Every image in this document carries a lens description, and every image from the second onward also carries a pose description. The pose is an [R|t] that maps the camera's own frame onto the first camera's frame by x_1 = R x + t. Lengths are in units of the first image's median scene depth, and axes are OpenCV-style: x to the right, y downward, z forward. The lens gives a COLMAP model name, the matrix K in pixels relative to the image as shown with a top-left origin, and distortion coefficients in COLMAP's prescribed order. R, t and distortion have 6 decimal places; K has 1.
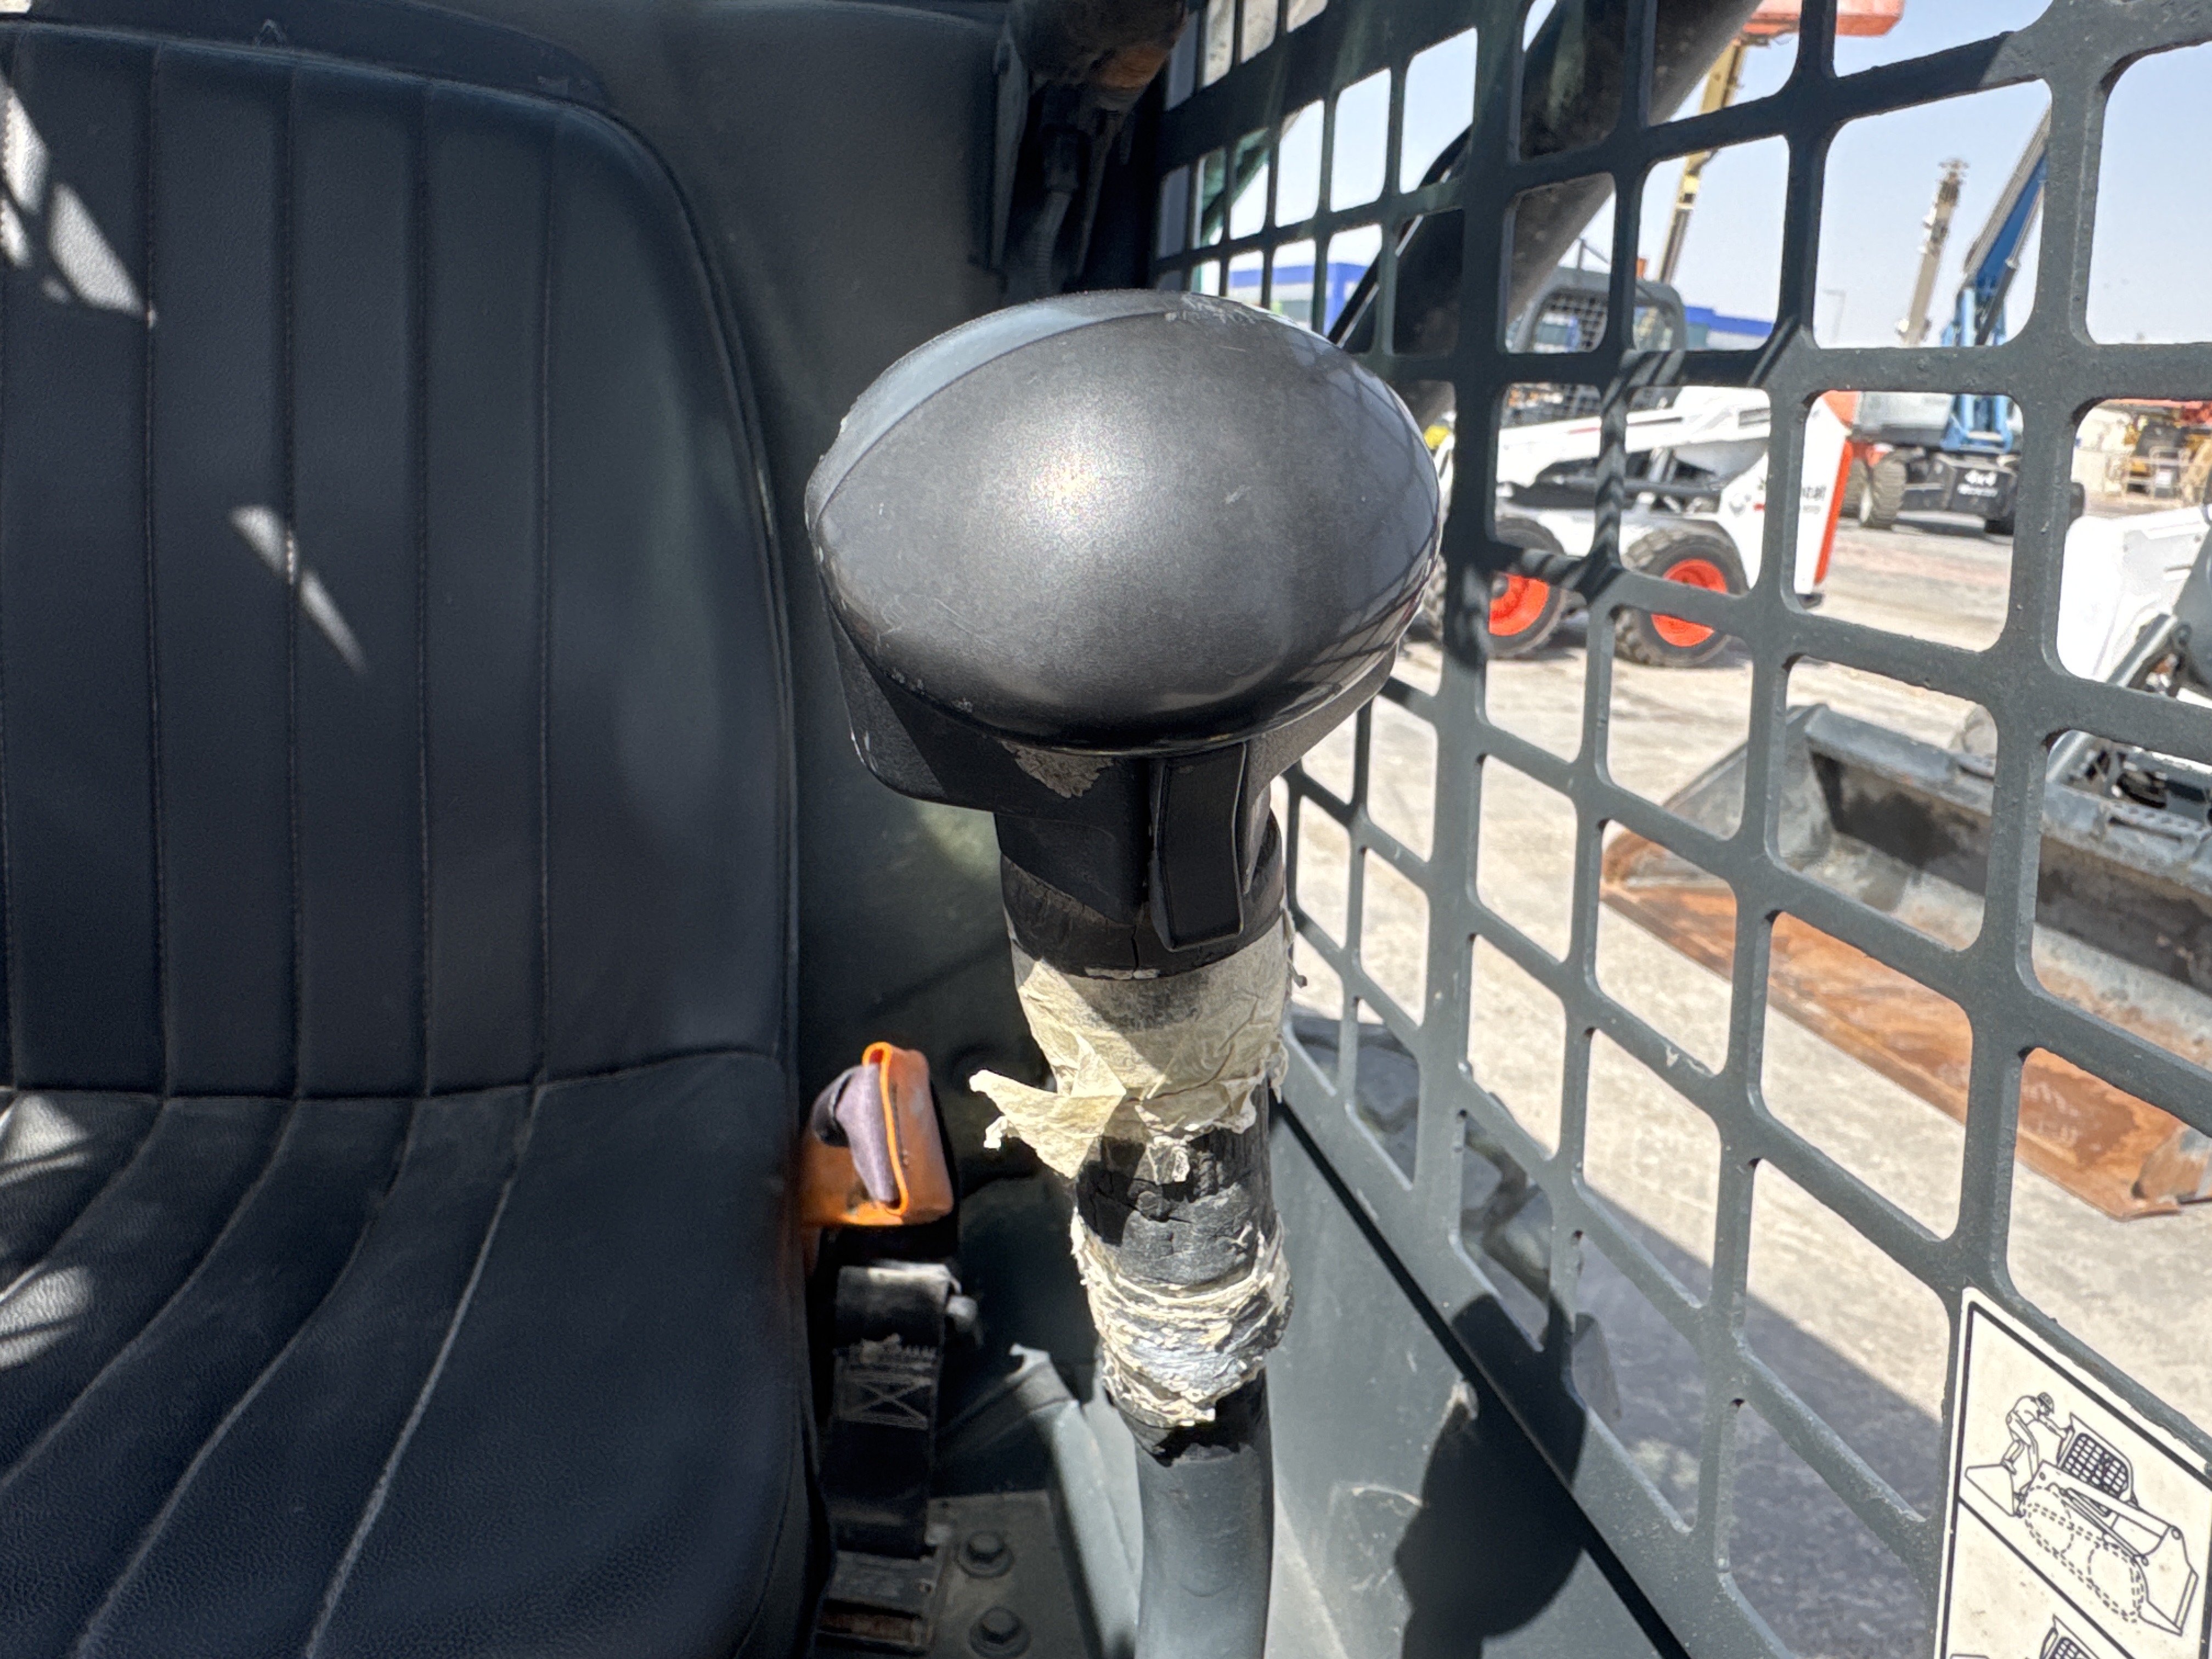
lens RADIAL K [[1588.1, 0, 1112.2], [0, 1588.1, 841.3], [0, 0, 1]] dist [0.002077, -0.019268]
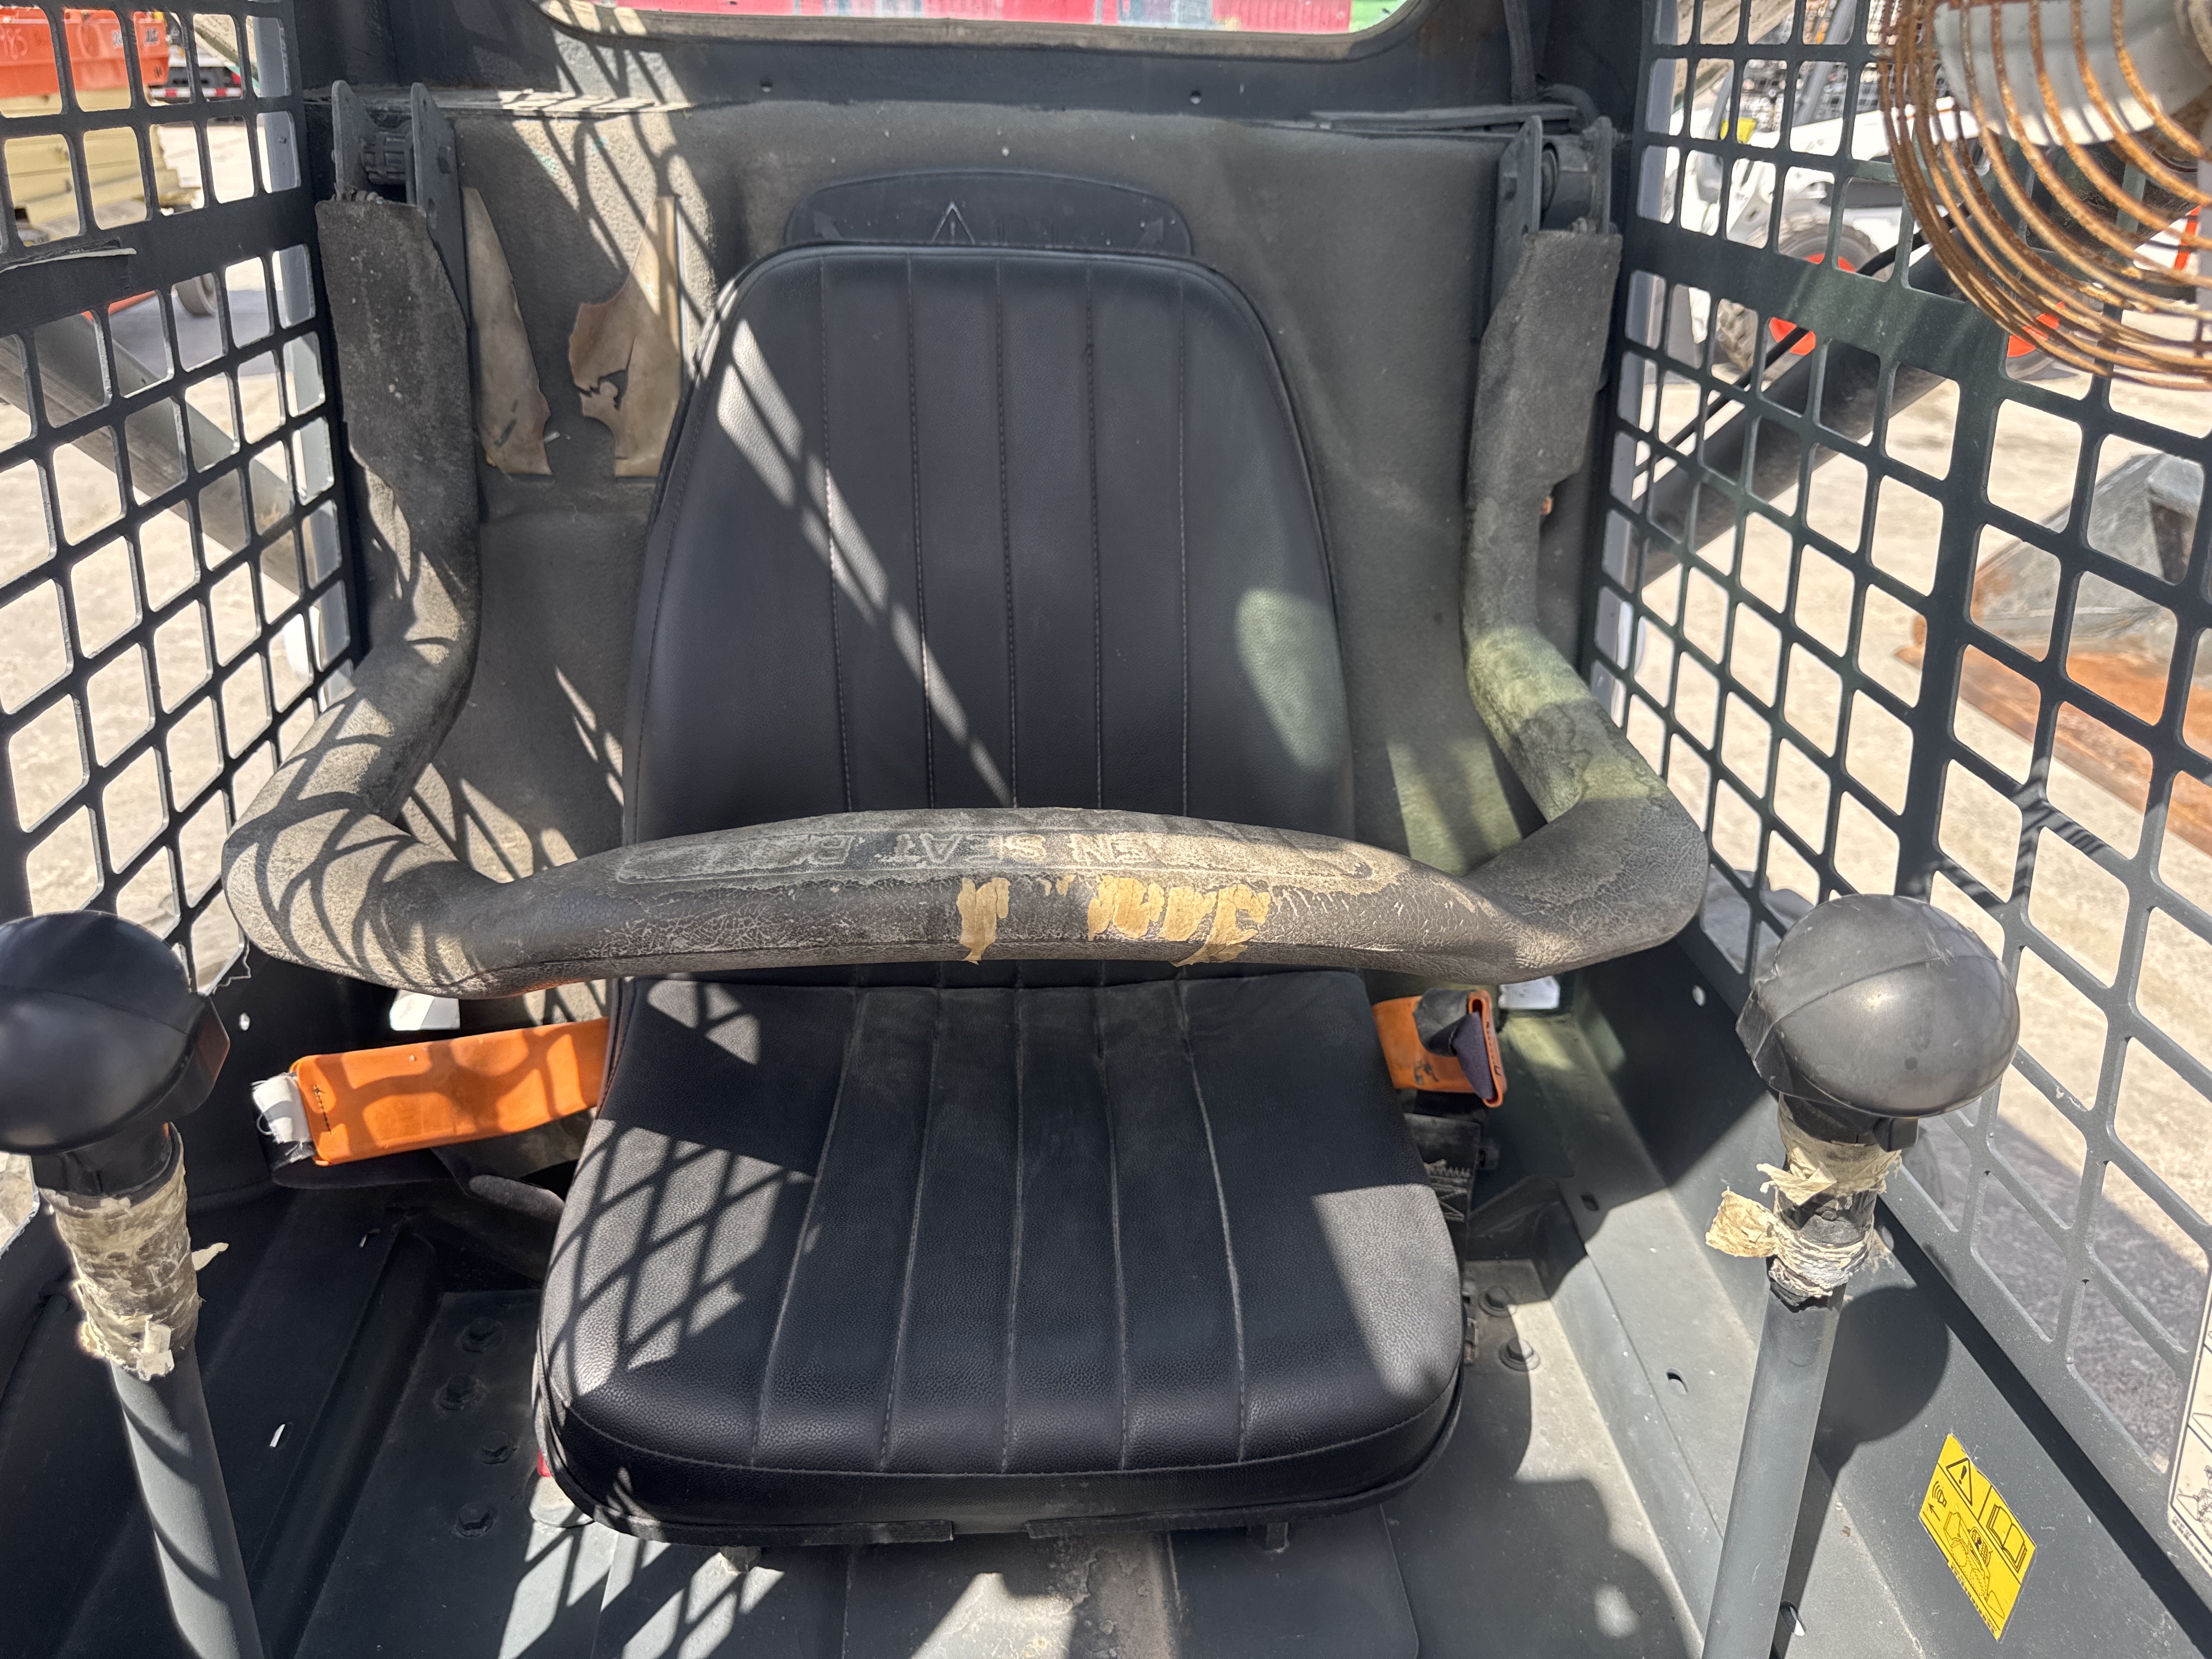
lens RADIAL K [[1588.1, 0, 1090.9], [0, 1588.1, 850.8], [0, 0, 1]] dist [0.002077, -0.019268]
pose [[0.986410, 0.002047, -0.164287, -0.201565], [0.027645, 0.983599, 0.178238, -0.224733], [0.161957, -0.180358, 0.970176, -0.400814]]
